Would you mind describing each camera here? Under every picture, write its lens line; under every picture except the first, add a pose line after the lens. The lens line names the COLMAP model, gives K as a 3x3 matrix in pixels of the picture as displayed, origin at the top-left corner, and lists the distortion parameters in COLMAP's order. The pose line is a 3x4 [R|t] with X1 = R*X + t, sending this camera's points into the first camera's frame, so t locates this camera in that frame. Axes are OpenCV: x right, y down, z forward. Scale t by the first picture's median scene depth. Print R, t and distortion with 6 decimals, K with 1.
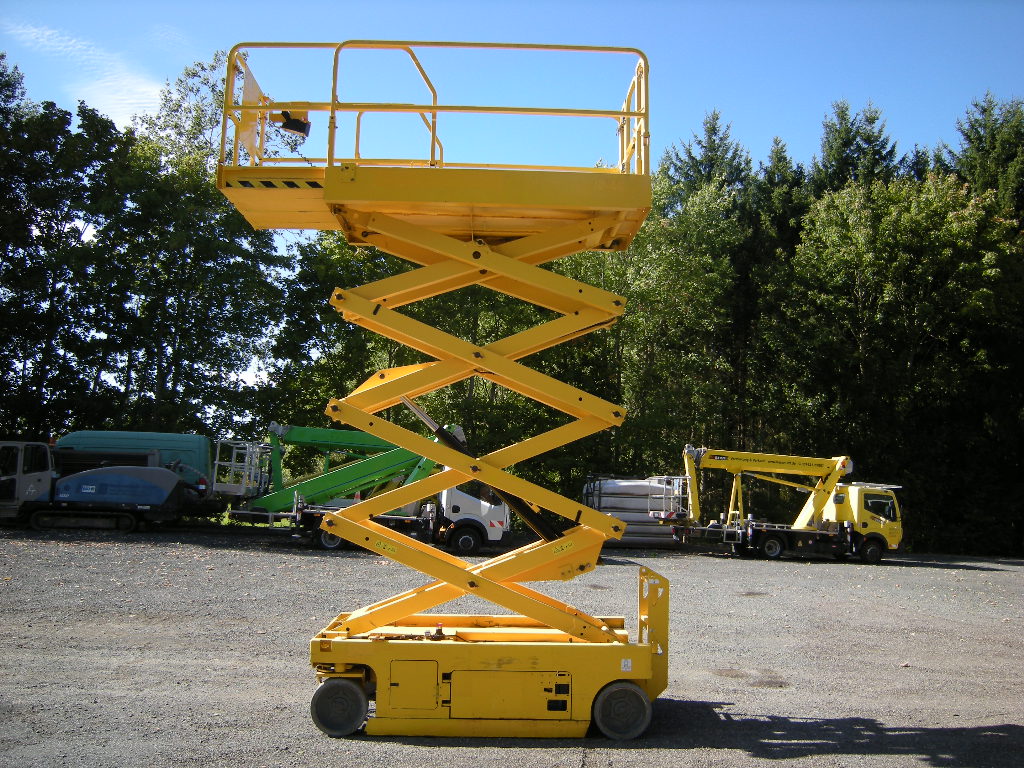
lens RADIAL K [[847.4, 0, 512.0], [0, 847.4, 384.0], [0, 0, 1]] dist [-0.096372, 0.001401]
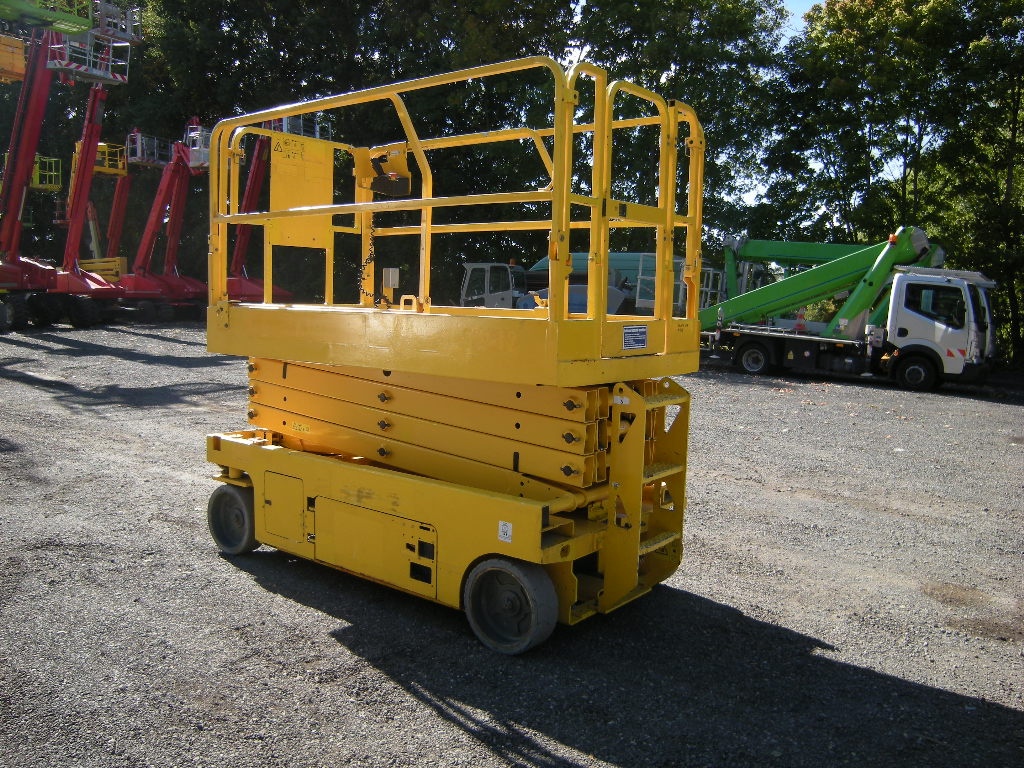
lens RADIAL K [[847.4, 0, 512.0], [0, 847.4, 384.0], [0, 0, 1]] dist [-0.096372, 0.001401]
pose [[0.775359, 0.065216, -0.628145, 0.503628], [0.058383, 0.982992, 0.174123, 0.131800], [0.628817, -0.171681, 0.758363, 0.572899]]
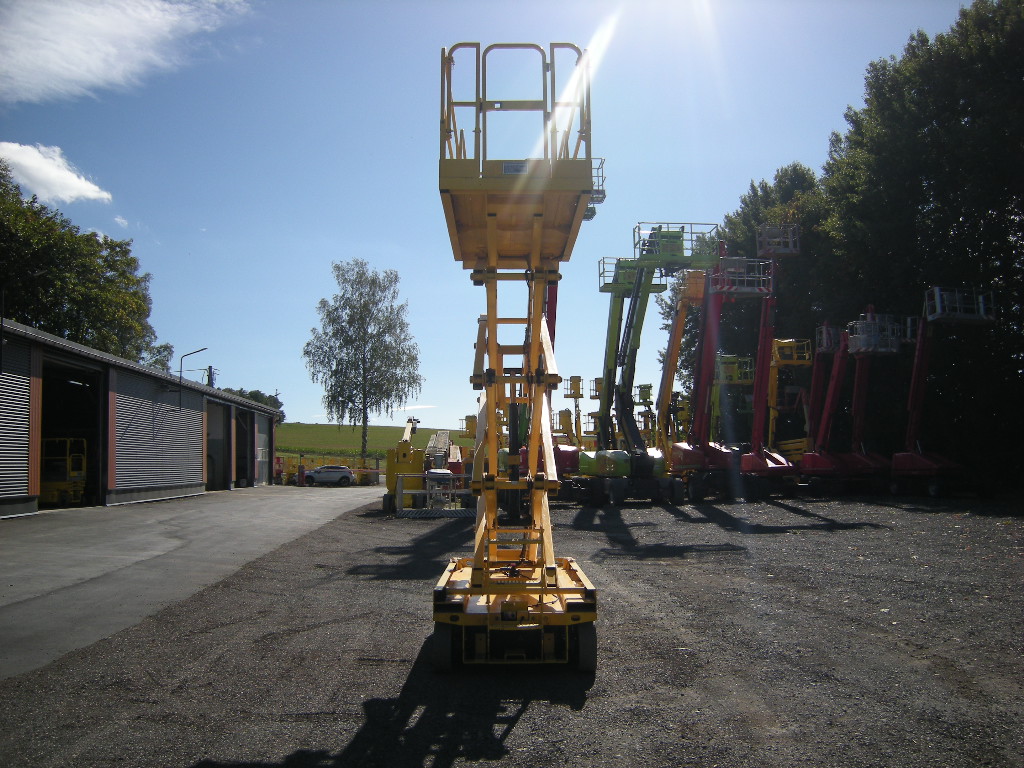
lens RADIAL K [[847.4, 0, 512.0], [0, 847.4, 384.0], [0, 0, 1]] dist [-0.096372, 0.001401]
pose [[0.001930, -0.114753, -0.993392, 1.073967], [0.110970, 0.987283, -0.113832, 0.170473], [0.993822, -0.110017, 0.014640, 0.967723]]
